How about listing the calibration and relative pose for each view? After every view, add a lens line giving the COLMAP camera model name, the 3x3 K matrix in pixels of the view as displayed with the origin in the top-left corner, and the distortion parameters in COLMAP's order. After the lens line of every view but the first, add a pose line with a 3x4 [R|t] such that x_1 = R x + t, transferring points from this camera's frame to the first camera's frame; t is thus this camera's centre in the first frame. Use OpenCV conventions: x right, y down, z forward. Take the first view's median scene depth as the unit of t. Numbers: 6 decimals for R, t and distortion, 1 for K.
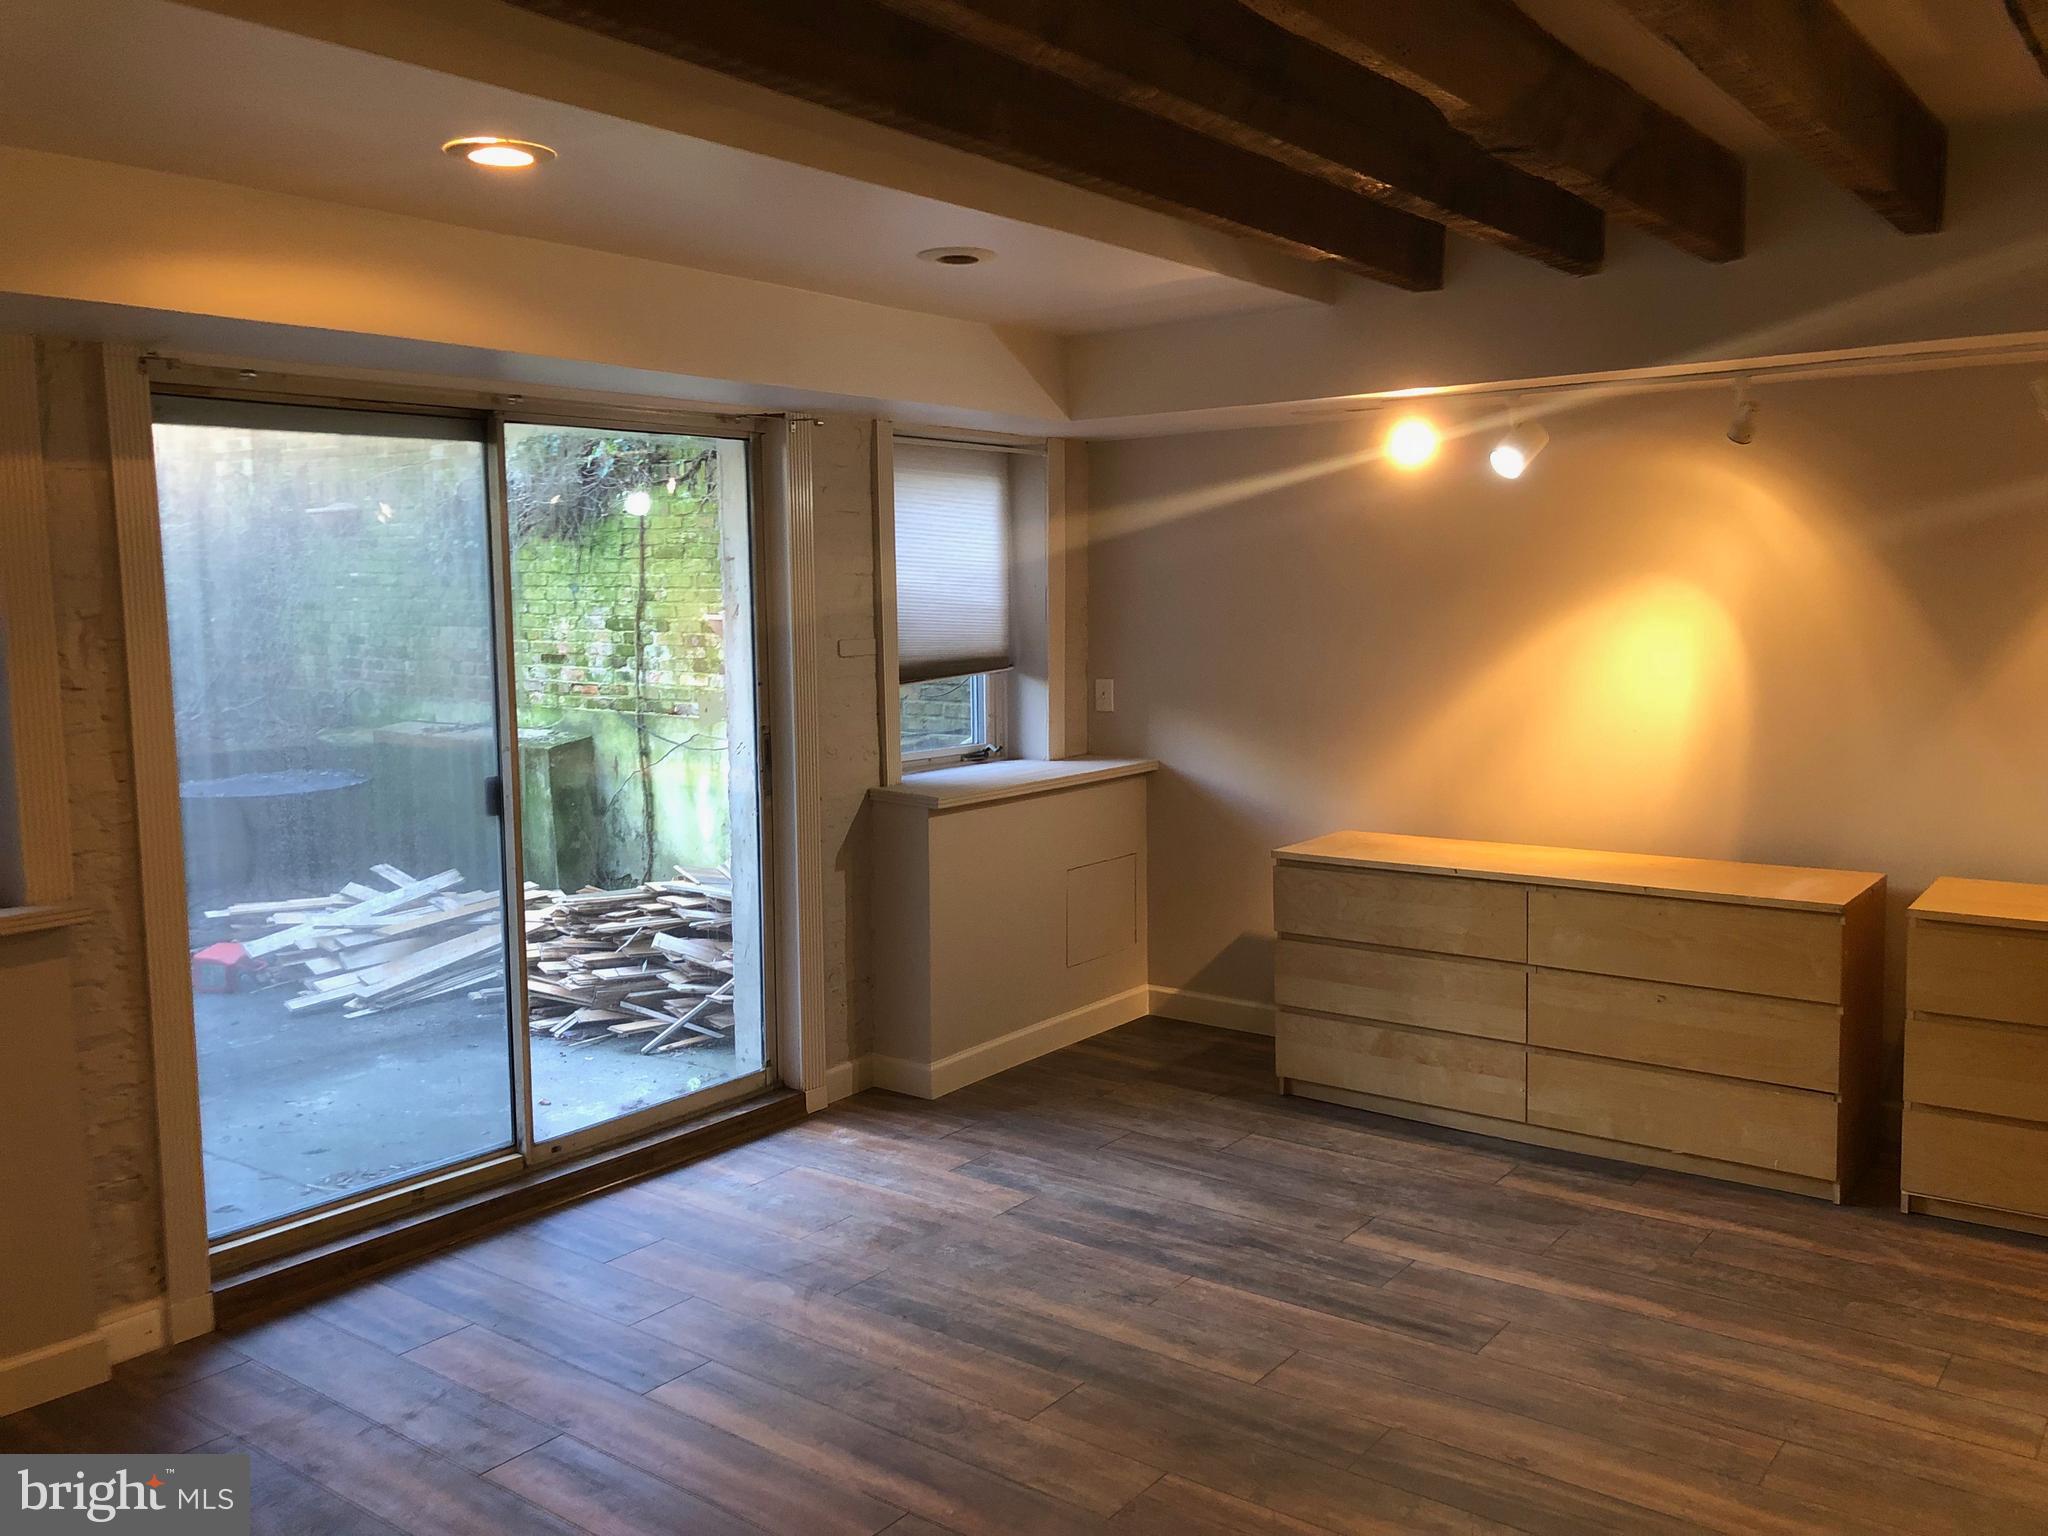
lens RADIAL K [[1691.8, 0, 1029.7], [0, 1691.8, 767.4], [0, 0, 1]] dist [0.012265, 0.017808]
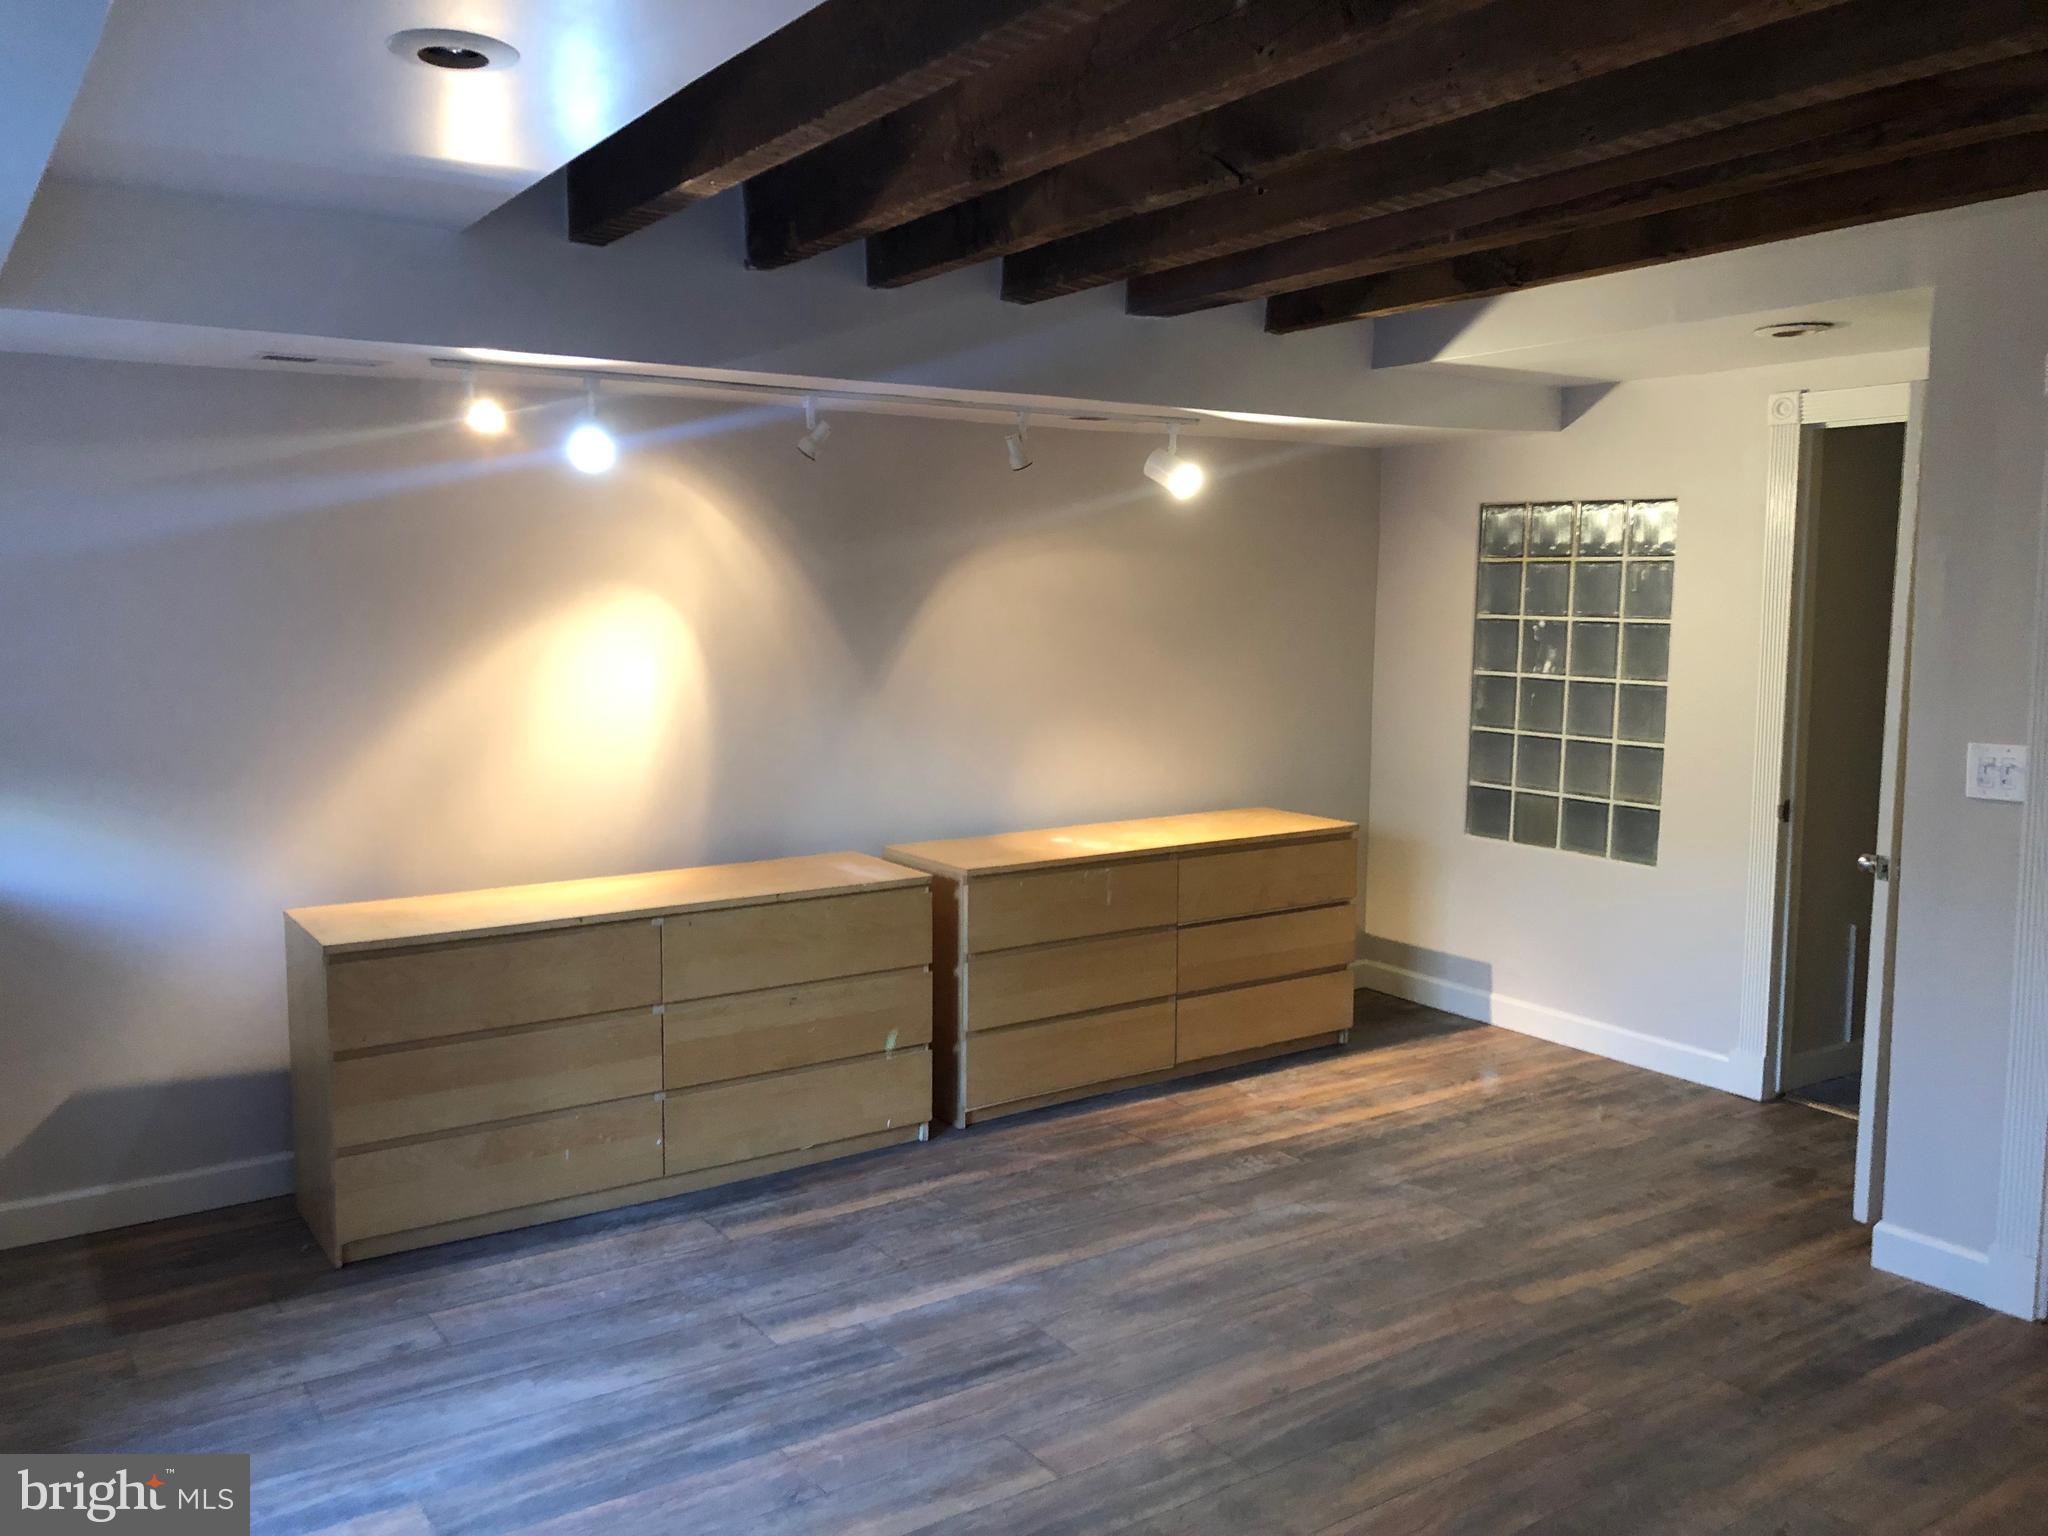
lens RADIAL K [[1691.8, 0, 1012.1], [0, 1691.8, 775.2], [0, 0, 1]] dist [0.012265, 0.017808]
pose [[0.327874, -0.094593, 0.939974, -0.549930], [0.103684, 0.992567, 0.063719, -0.050504], [-0.939014, 0.076569, 0.335245, 0.564936]]
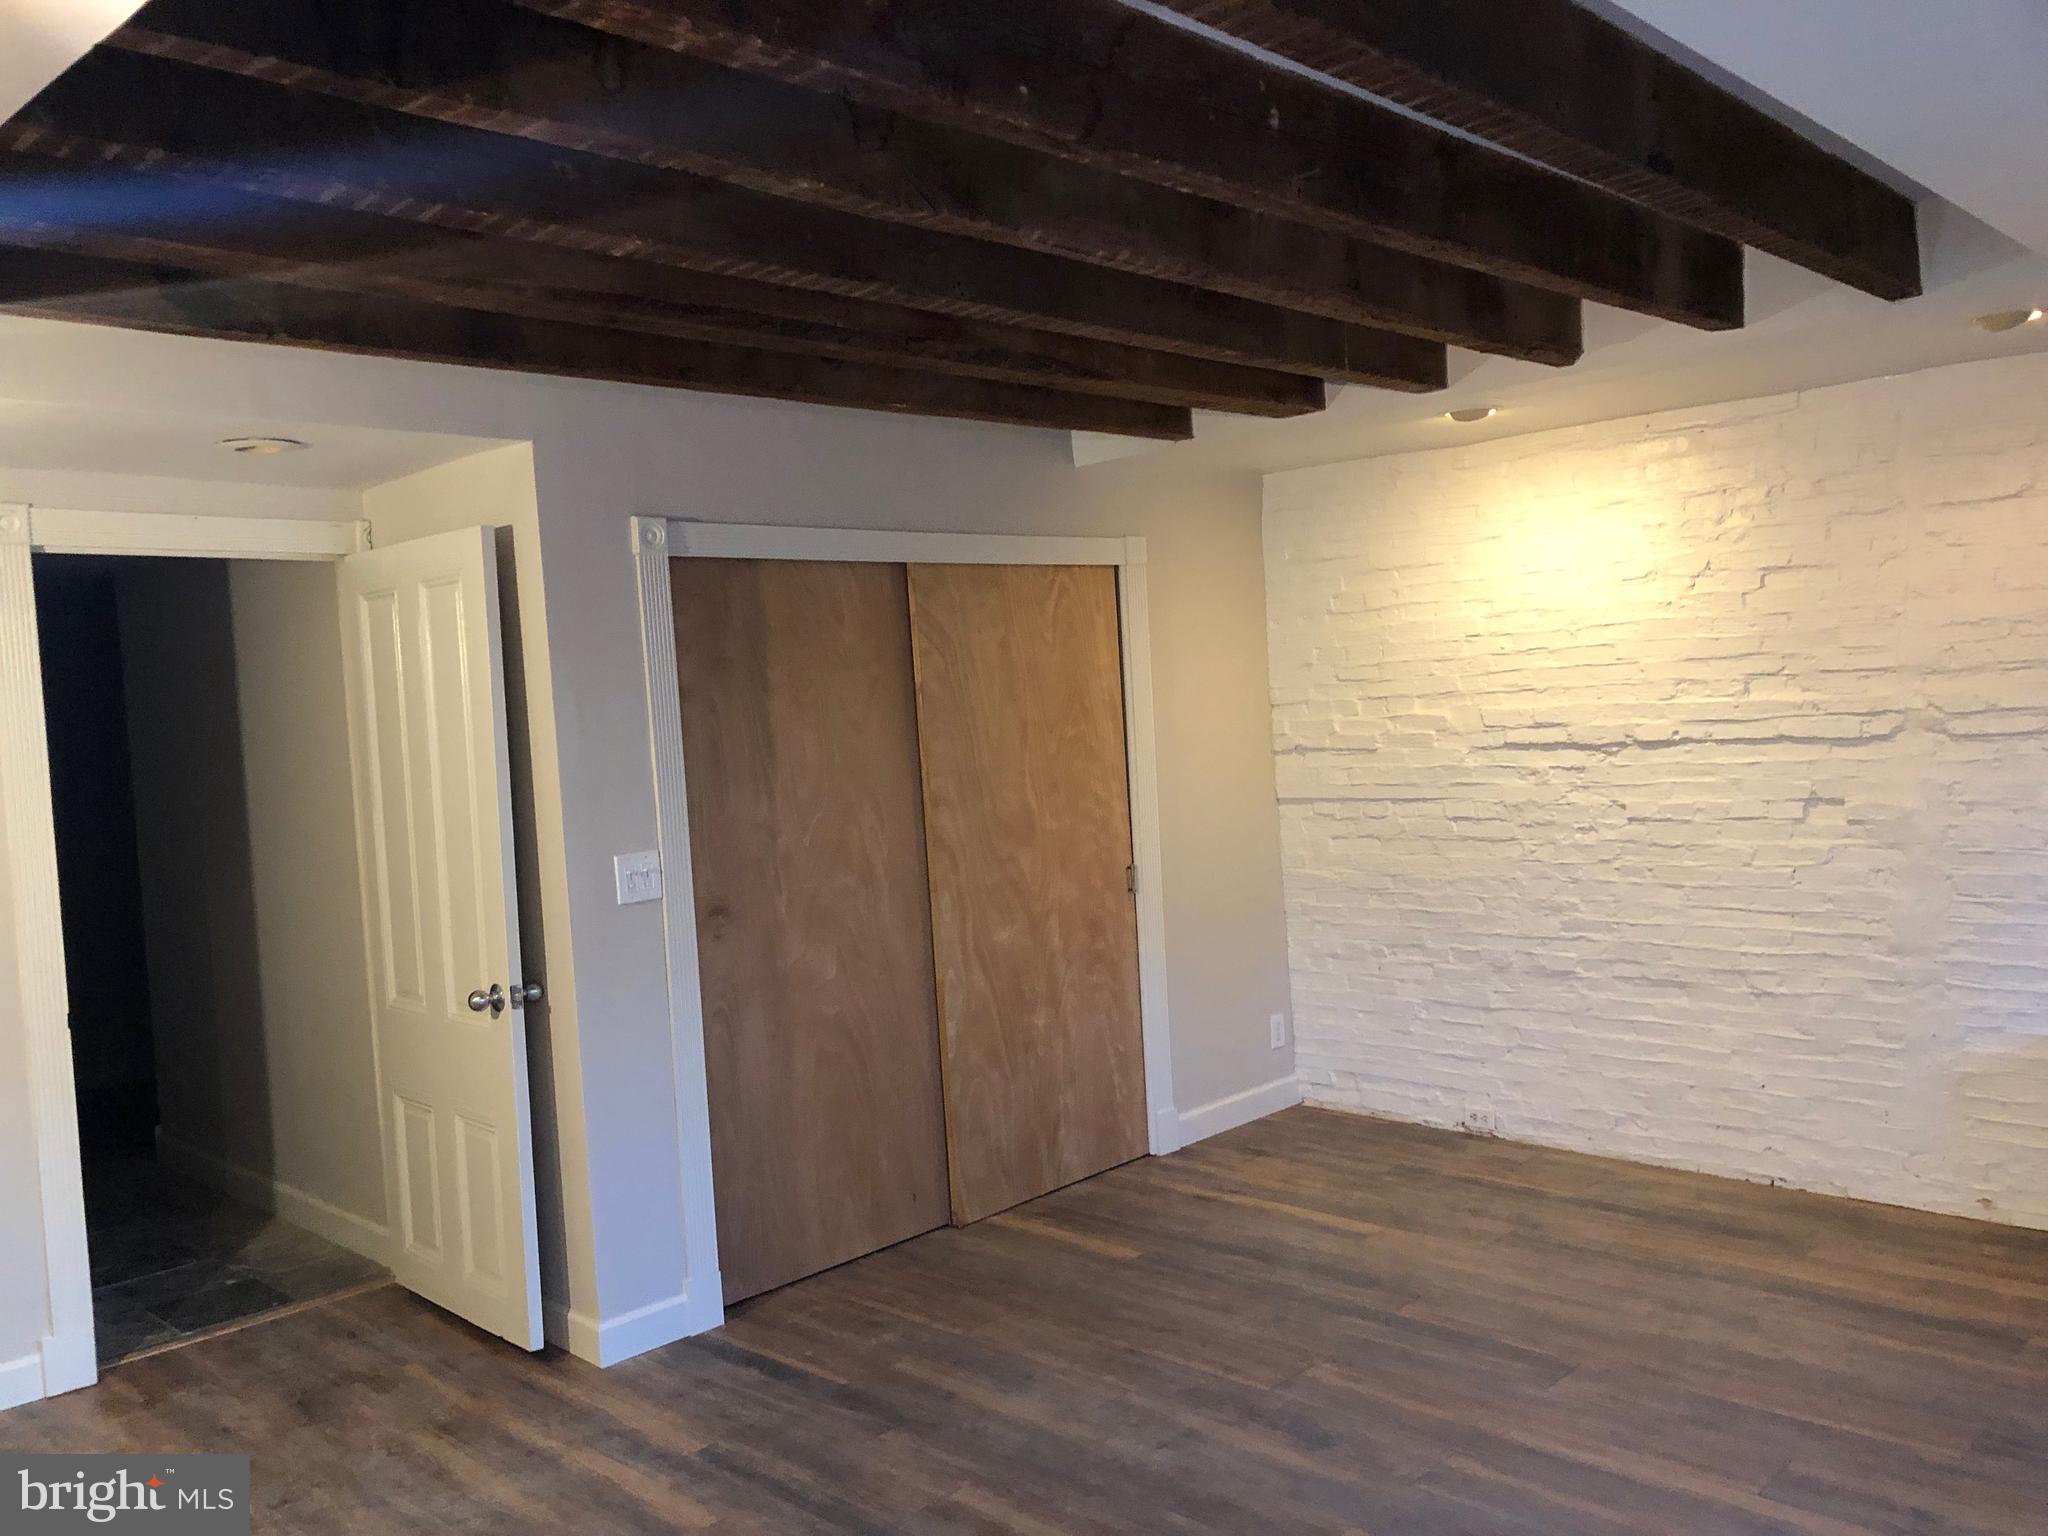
lens RADIAL K [[1691.8, 0, 1011.2], [0, 1691.8, 773.4], [0, 0, 1]] dist [0.012265, 0.017808]
pose [[-0.990545, 0.051173, 0.127284, 0.098716], [0.071300, 0.984704, 0.158982, -0.147331], [-0.117201, 0.166554, -0.979042, 1.330979]]
